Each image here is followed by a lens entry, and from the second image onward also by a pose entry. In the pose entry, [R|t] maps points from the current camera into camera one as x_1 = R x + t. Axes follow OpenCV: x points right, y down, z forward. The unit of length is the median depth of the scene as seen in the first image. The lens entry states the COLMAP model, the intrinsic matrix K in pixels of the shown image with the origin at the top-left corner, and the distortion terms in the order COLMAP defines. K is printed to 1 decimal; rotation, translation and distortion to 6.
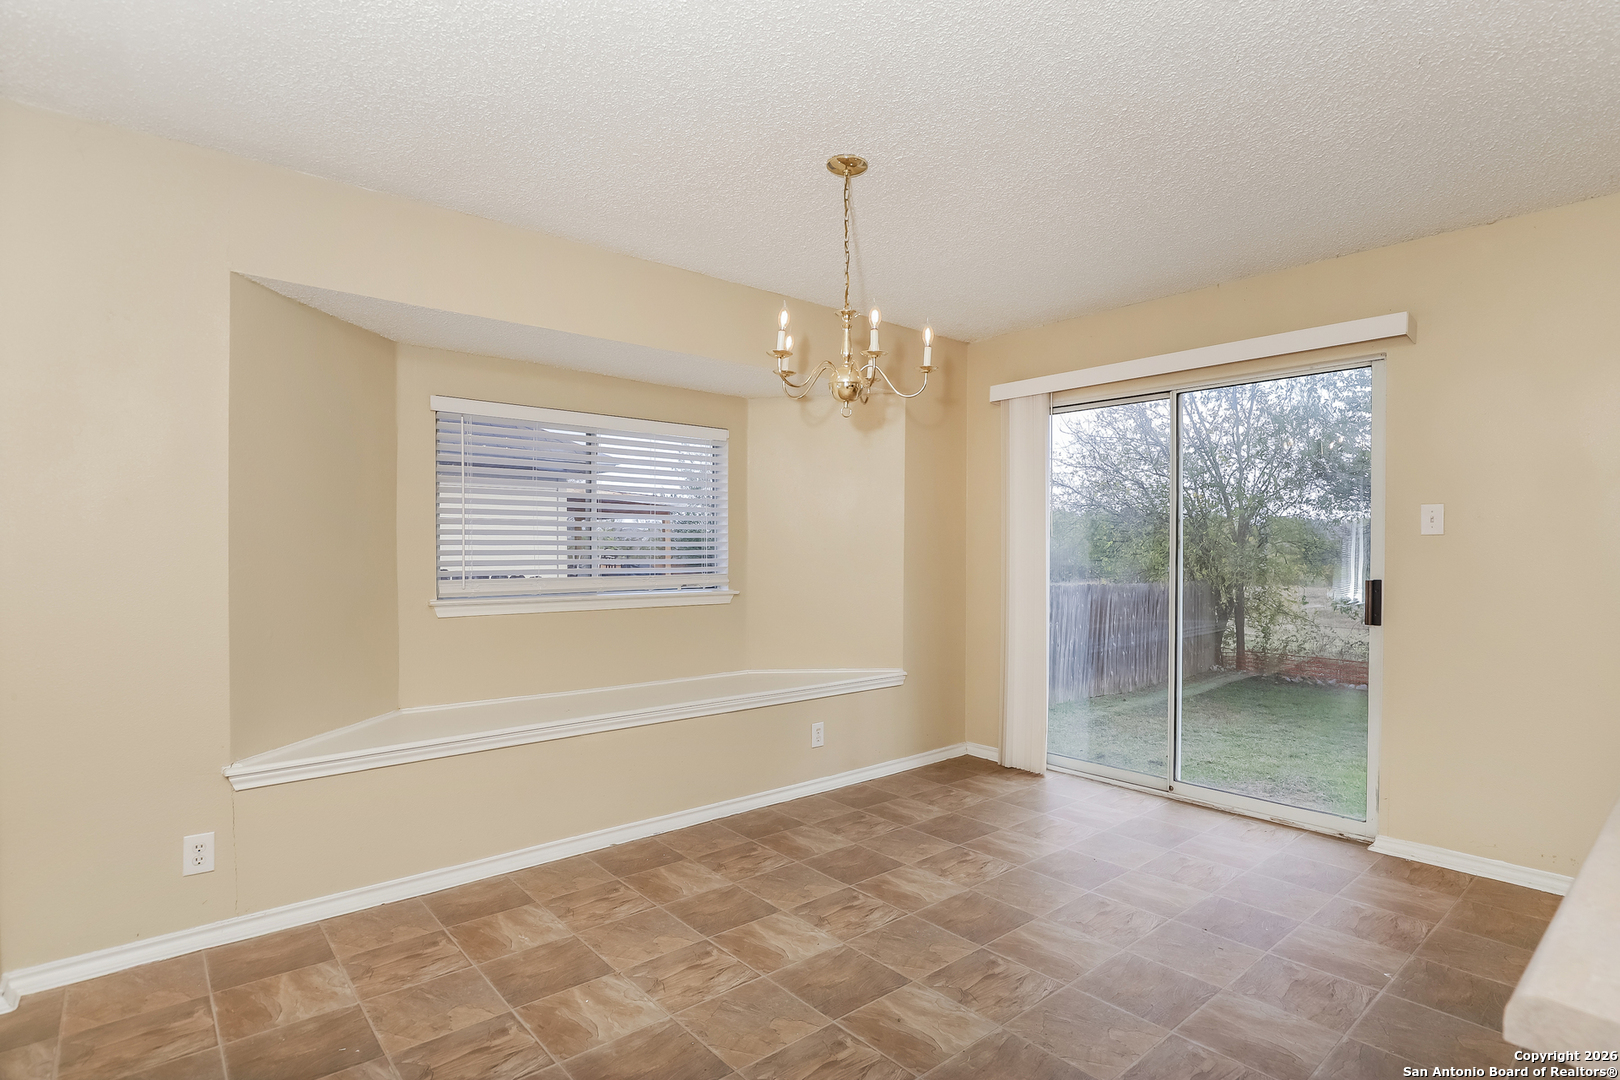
lens RADIAL K [[847.6, 0, 786.2], [0, 847.6, 574.0], [0, 0, 1]] dist [-0.012445, 0.007420]
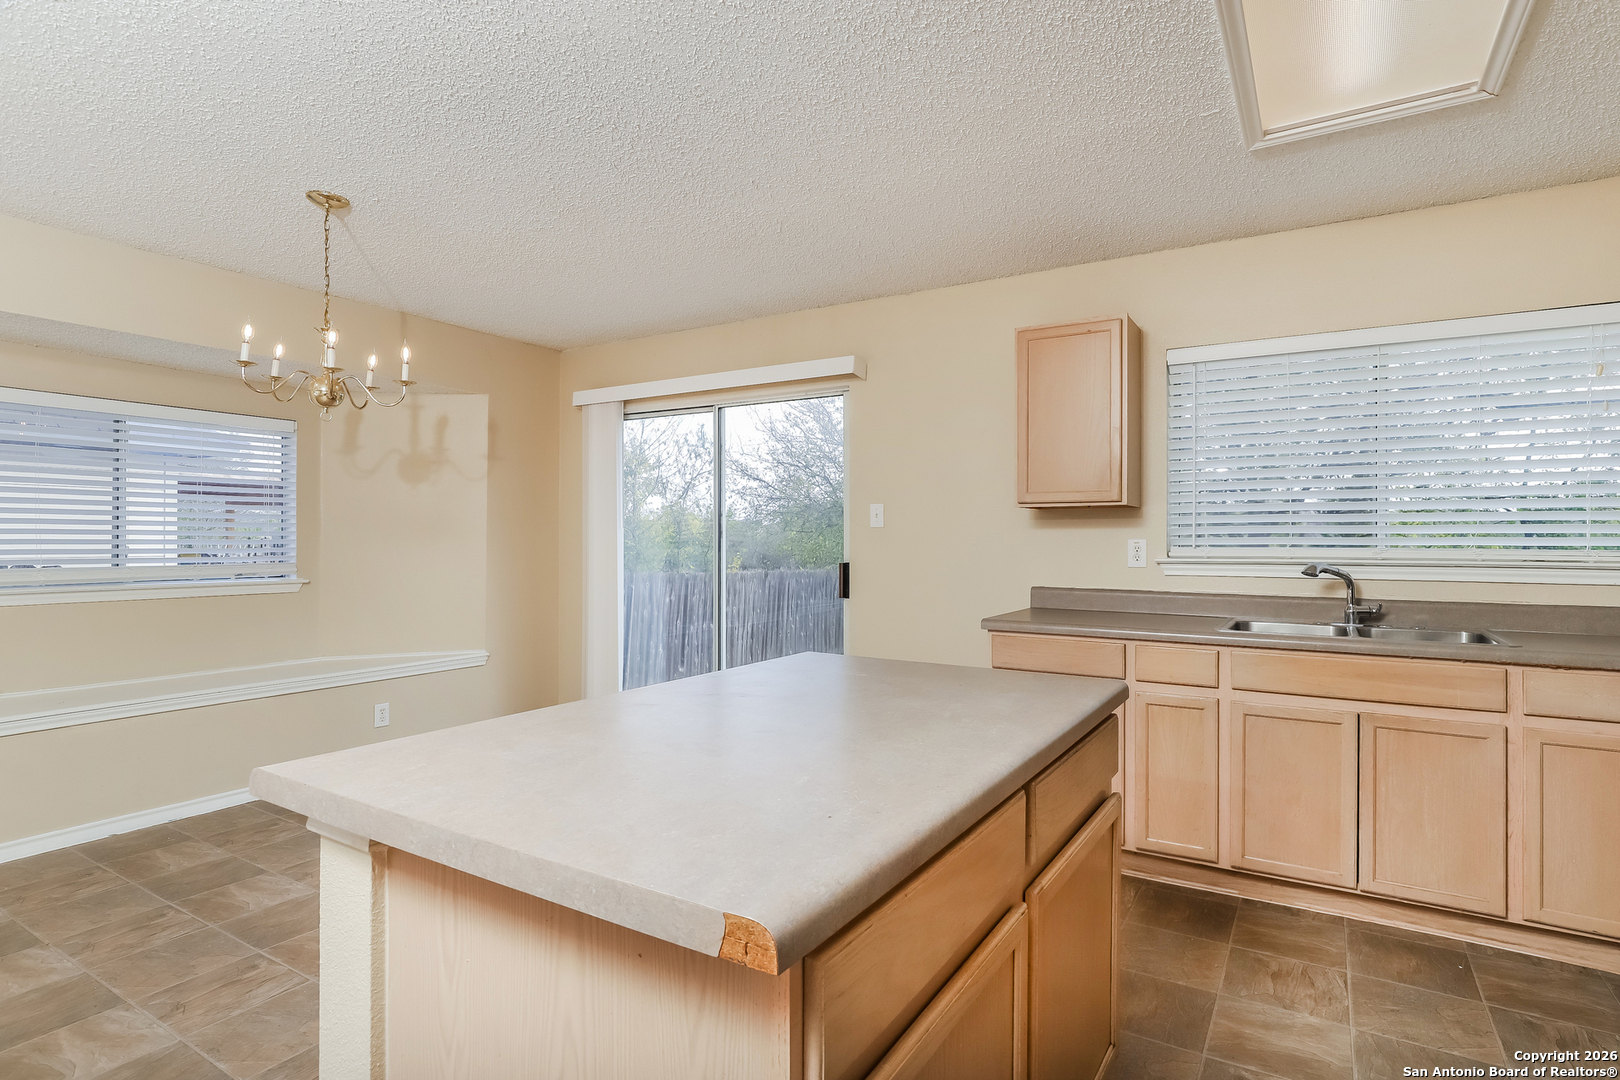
lens RADIAL K [[847.6, 0, 803.2], [0, 847.6, 541.8], [0, 0, 1]] dist [-0.012445, 0.007420]
pose [[0.946475, -0.000770, 0.322776, 0.184290], [0.009279, 0.999649, -0.024826, 0.005766], [-0.322643, 0.026492, 0.946150, -0.157746]]
